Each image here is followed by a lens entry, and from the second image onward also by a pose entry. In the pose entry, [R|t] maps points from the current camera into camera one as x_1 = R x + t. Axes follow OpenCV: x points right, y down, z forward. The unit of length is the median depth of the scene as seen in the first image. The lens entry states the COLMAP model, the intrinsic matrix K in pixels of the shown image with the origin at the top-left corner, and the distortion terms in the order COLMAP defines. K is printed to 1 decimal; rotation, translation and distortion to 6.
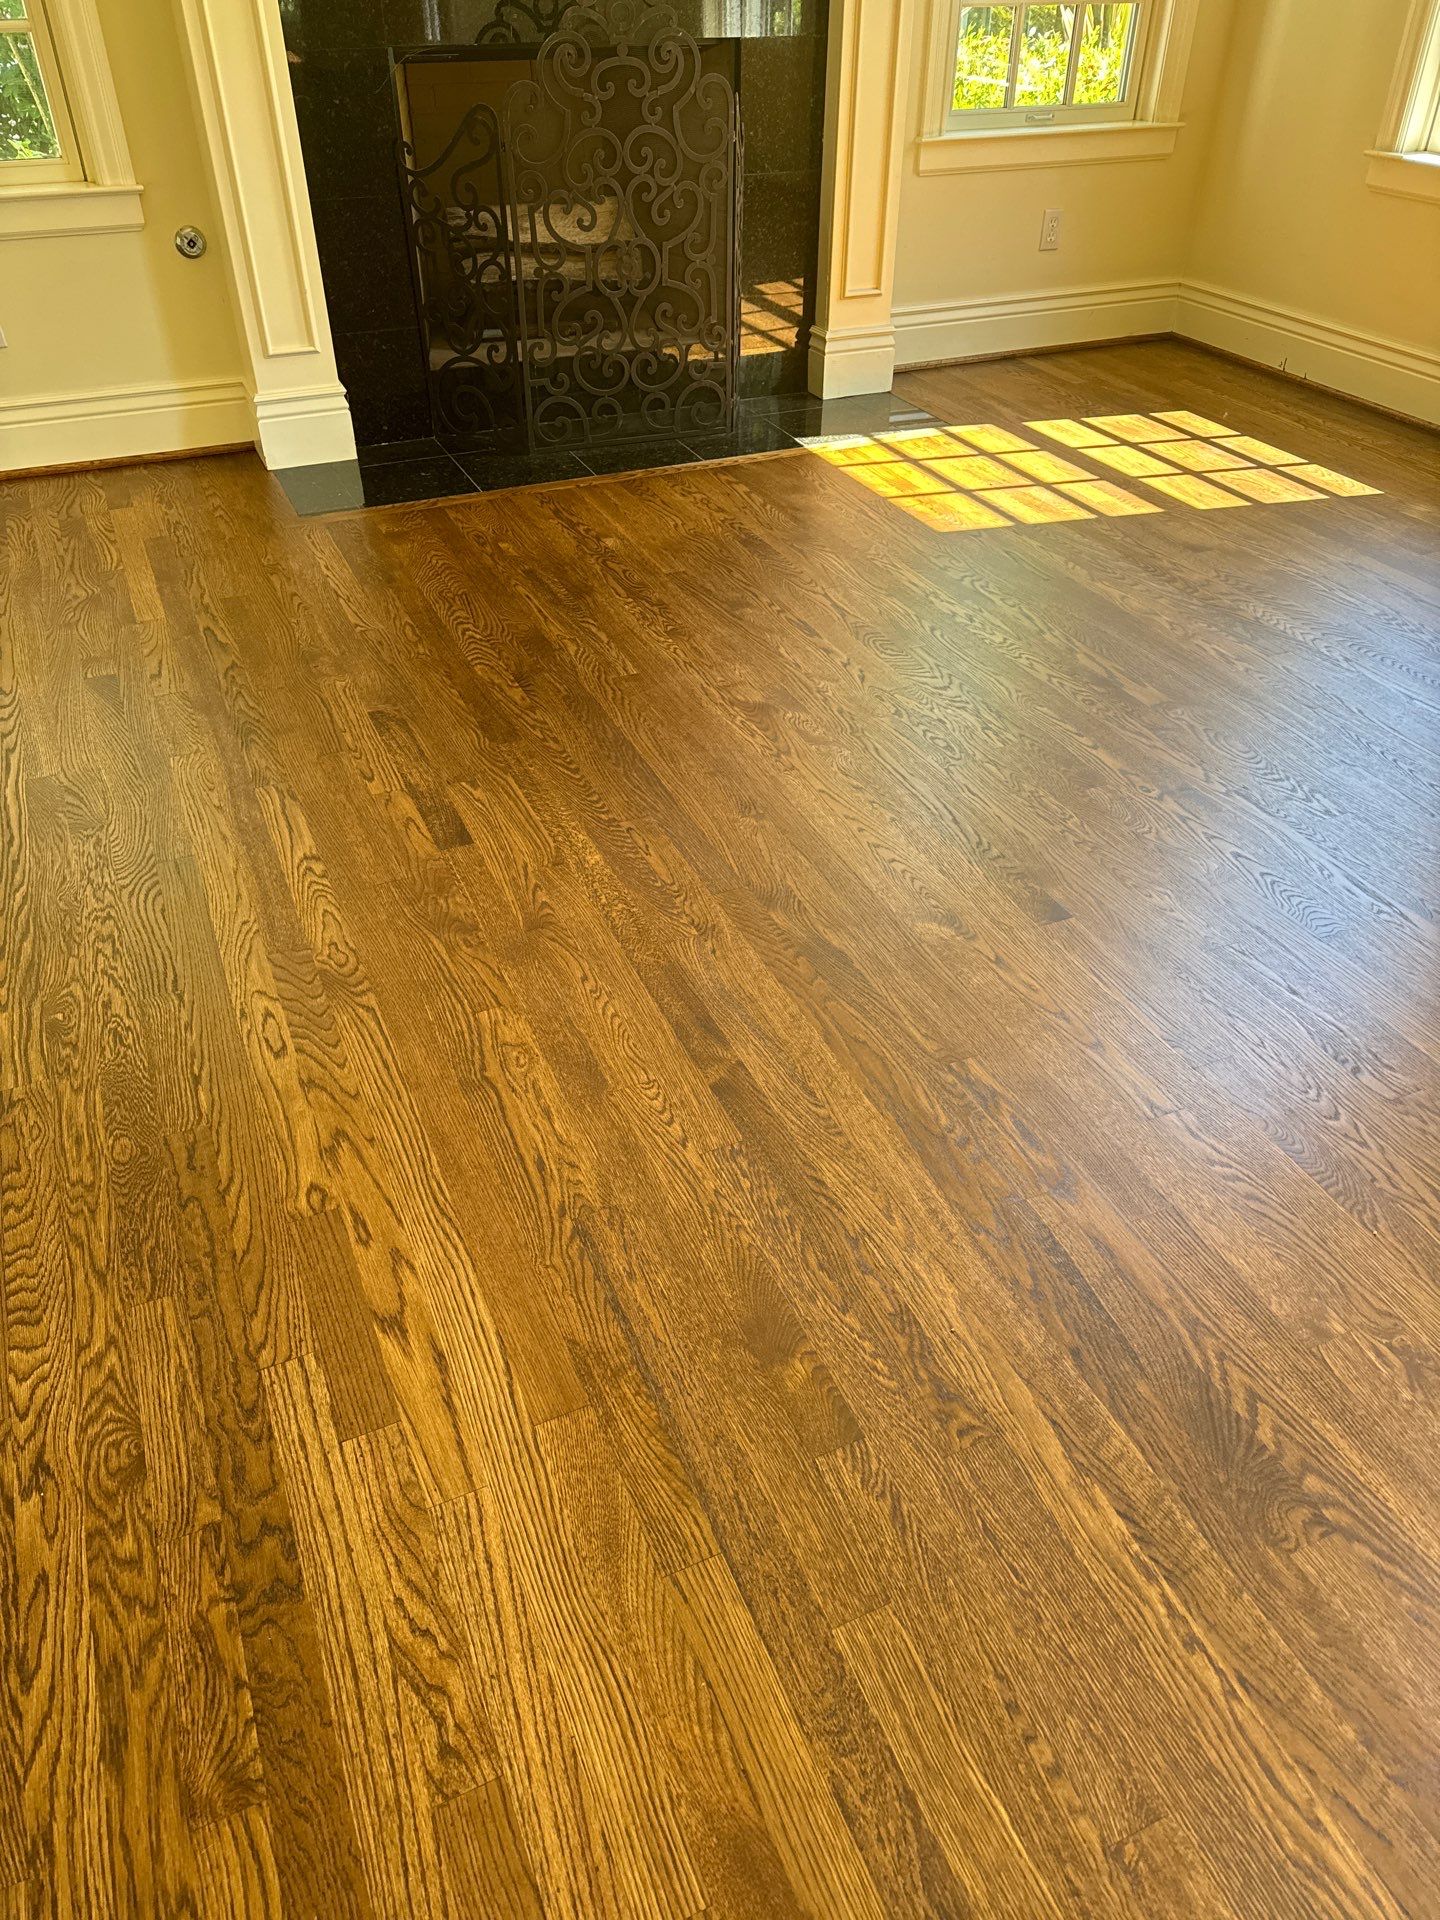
lens RADIAL K [[1395.1, 0, 720.0], [0, 1395.1, 960.0], [0, 0, 1]] dist [0.040256, -0.034288]
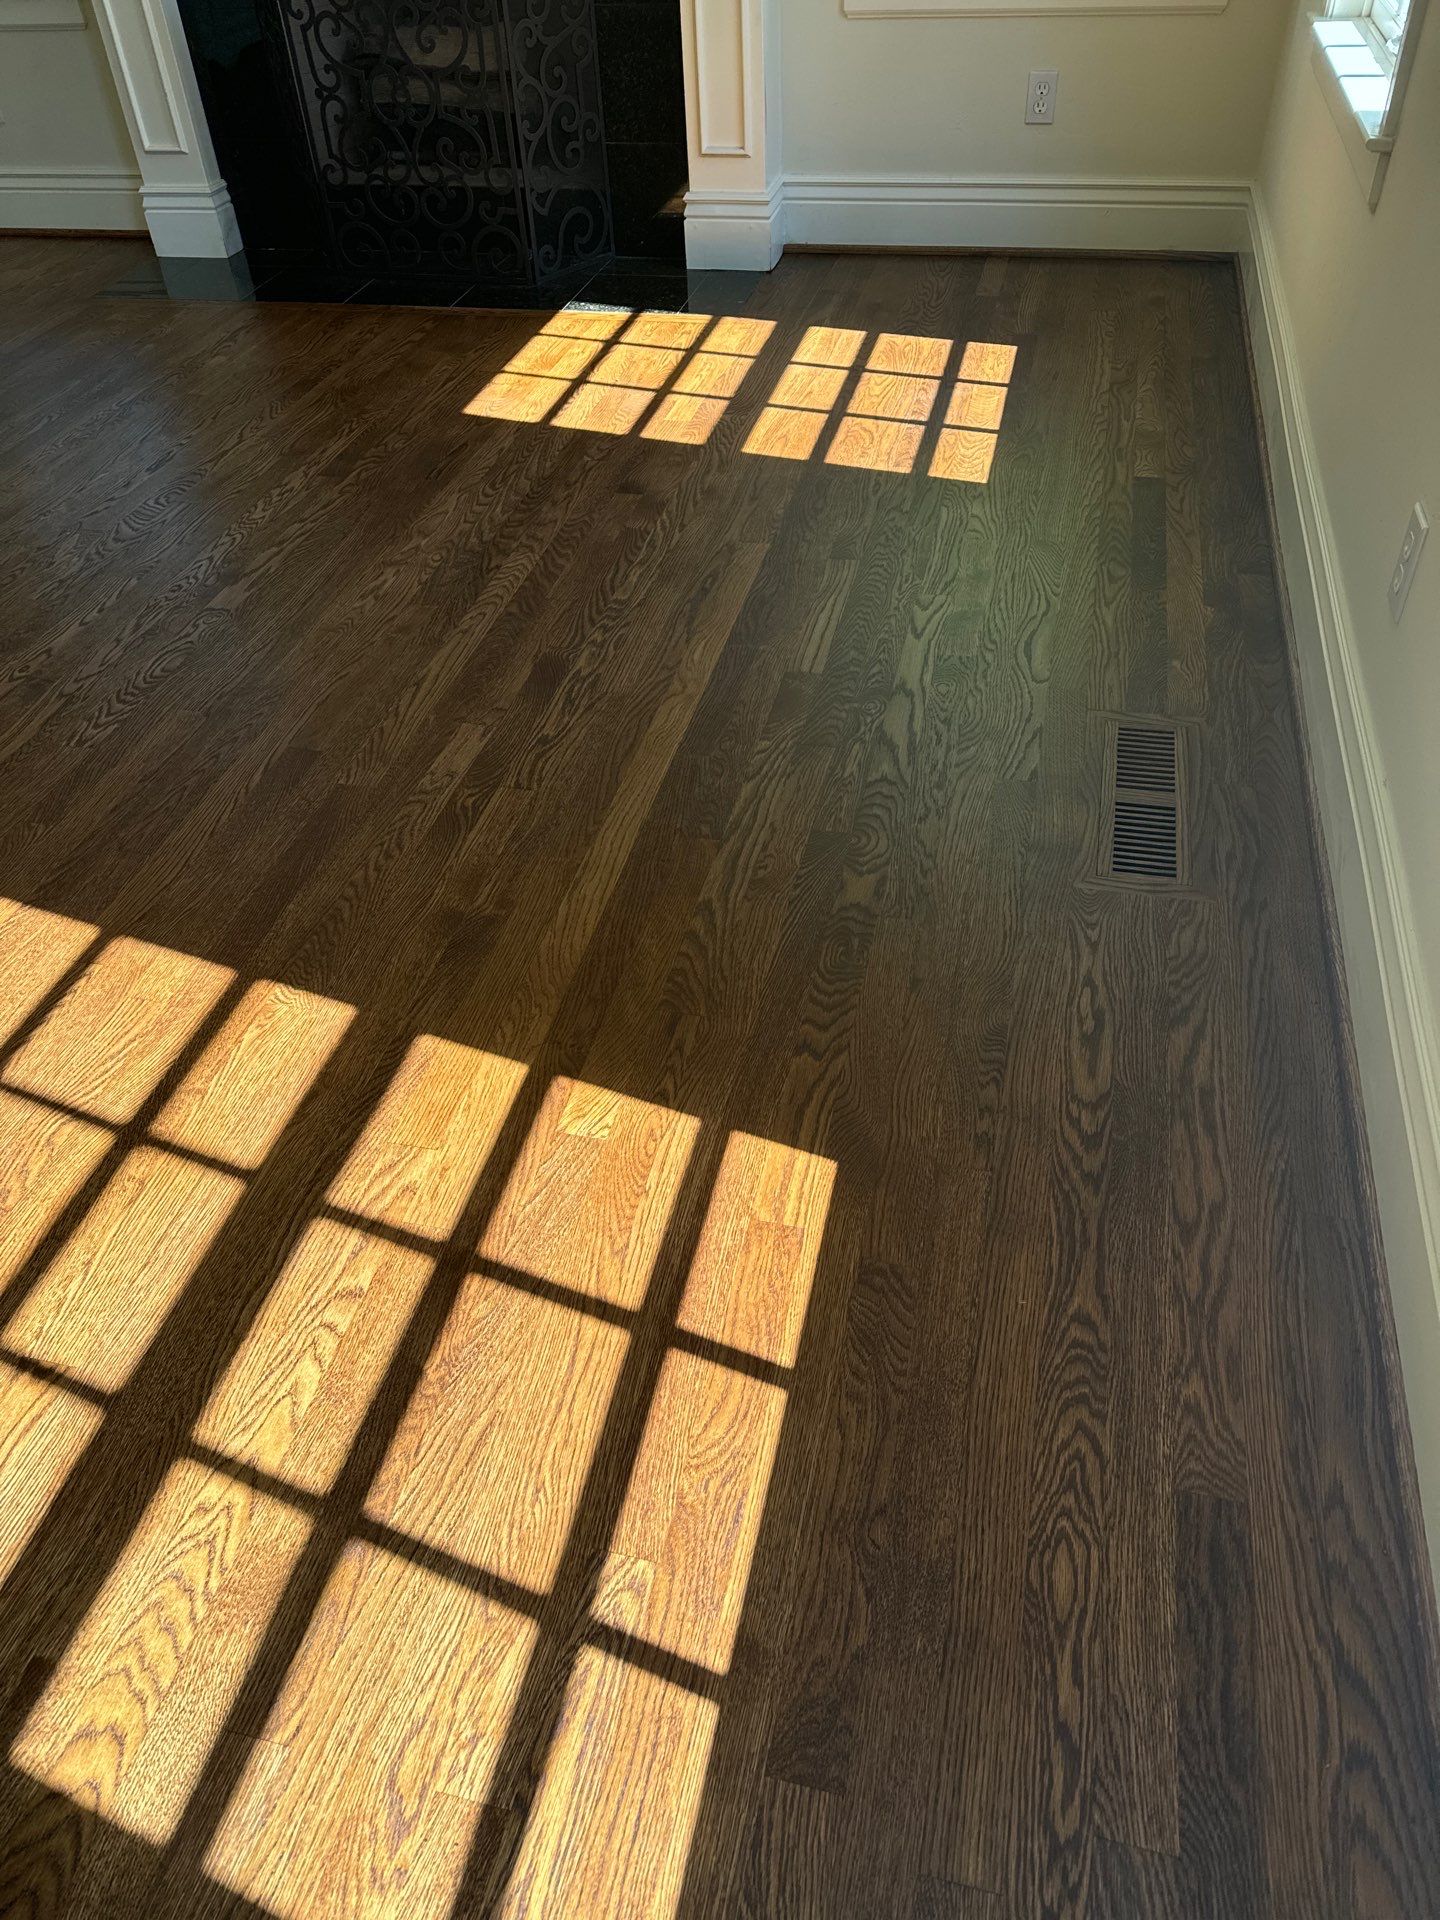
lens RADIAL K [[1367.7, 0, 720.0], [0, 1367.7, 960.0], [0, 0, 1]] dist [0.056042, -0.058867]
pose [[0.784719, 0.382196, -0.487998, 0.818689], [-0.331332, 0.924004, 0.190879, -0.184035], [0.523866, 0.011903, 0.851718, 0.278694]]
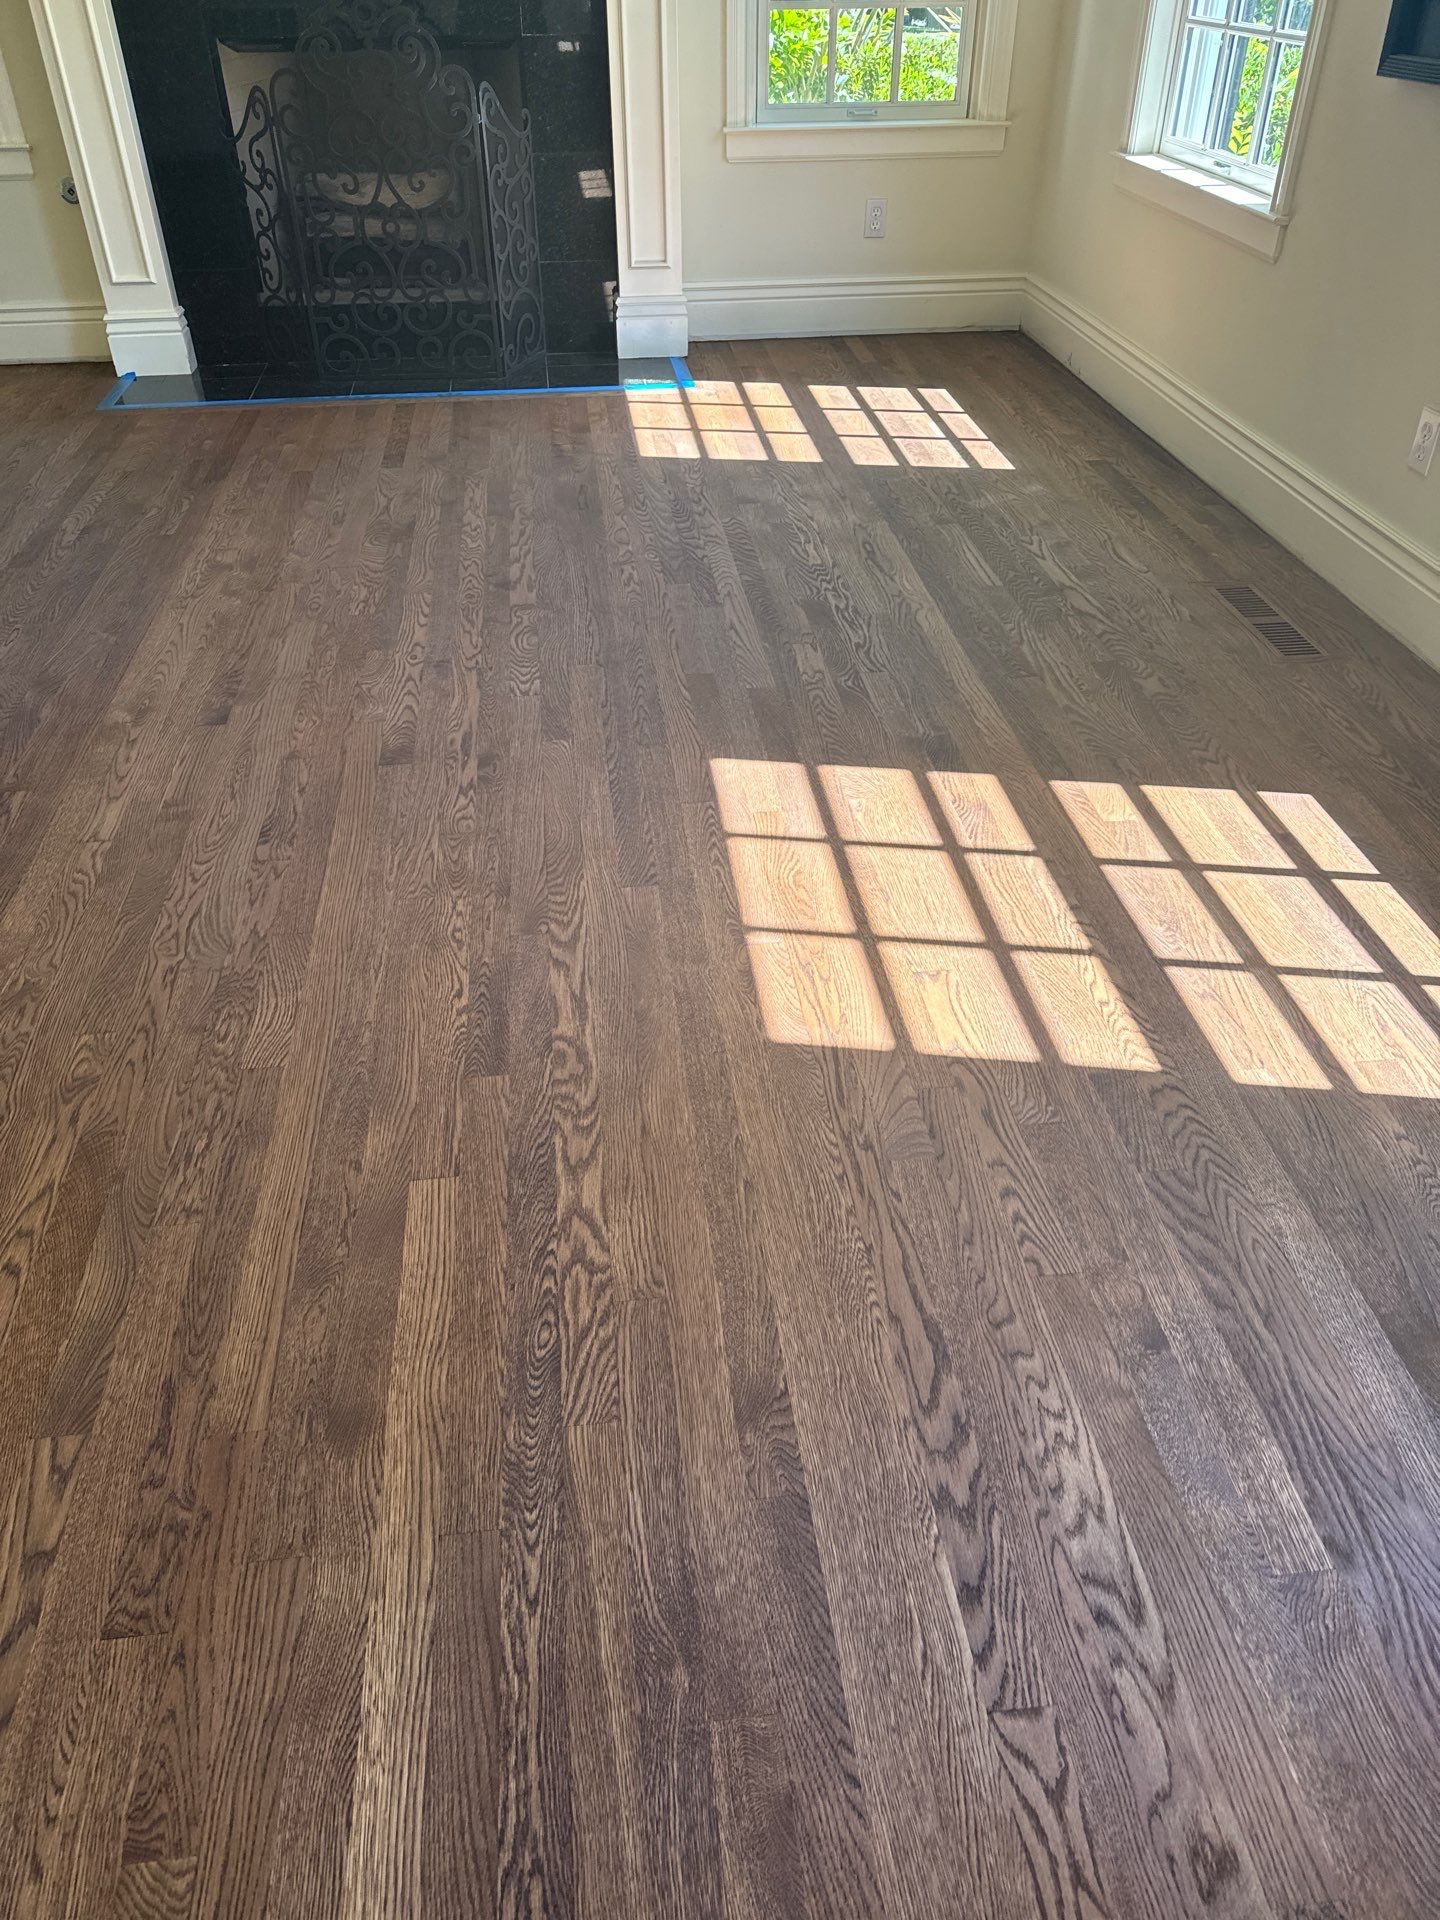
lens RADIAL K [[1381.0, 0, 720.0], [0, 1381.0, 960.0], [0, 0, 1]] dist [0.033390, -0.013083]
pose [[0.953167, 0.173753, -0.247552, 0.593590], [-0.172127, 0.984666, 0.028372, 0.038583], [0.248686, 0.015567, 0.968459, -0.067959]]
